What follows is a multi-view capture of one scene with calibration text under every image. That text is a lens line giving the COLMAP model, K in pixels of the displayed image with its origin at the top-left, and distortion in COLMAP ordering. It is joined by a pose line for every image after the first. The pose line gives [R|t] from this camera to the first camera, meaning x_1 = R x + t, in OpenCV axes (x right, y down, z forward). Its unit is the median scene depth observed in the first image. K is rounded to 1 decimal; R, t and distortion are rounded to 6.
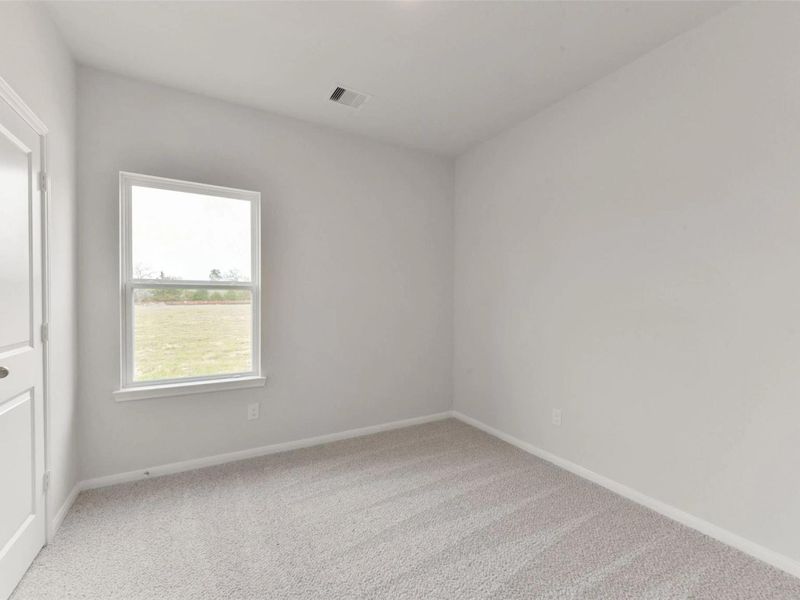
lens RADIAL K [[347.5, 0, 417.4], [0, 347.5, 296.6], [0, 0, 1]] dist [0.011965, -0.001216]
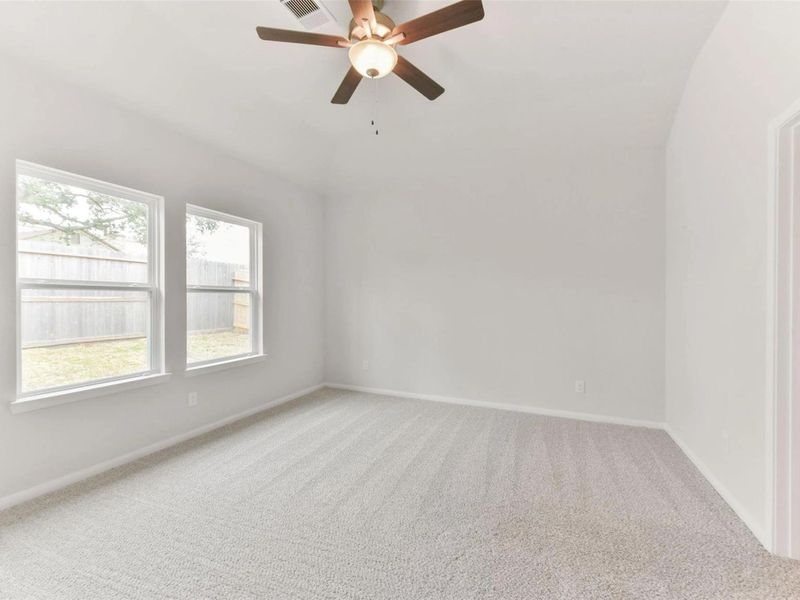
lens RADIAL K [[347.5, 0, 399.0], [0, 347.5, 299.9], [0, 0, 1]] dist [0.011965, -0.001216]
pose [[0.802028, -0.004127, 0.597272, -0.606426], [-0.000456, 0.999972, 0.007522, -0.001807], [-0.597286, -0.006306, 0.802003, -0.323342]]
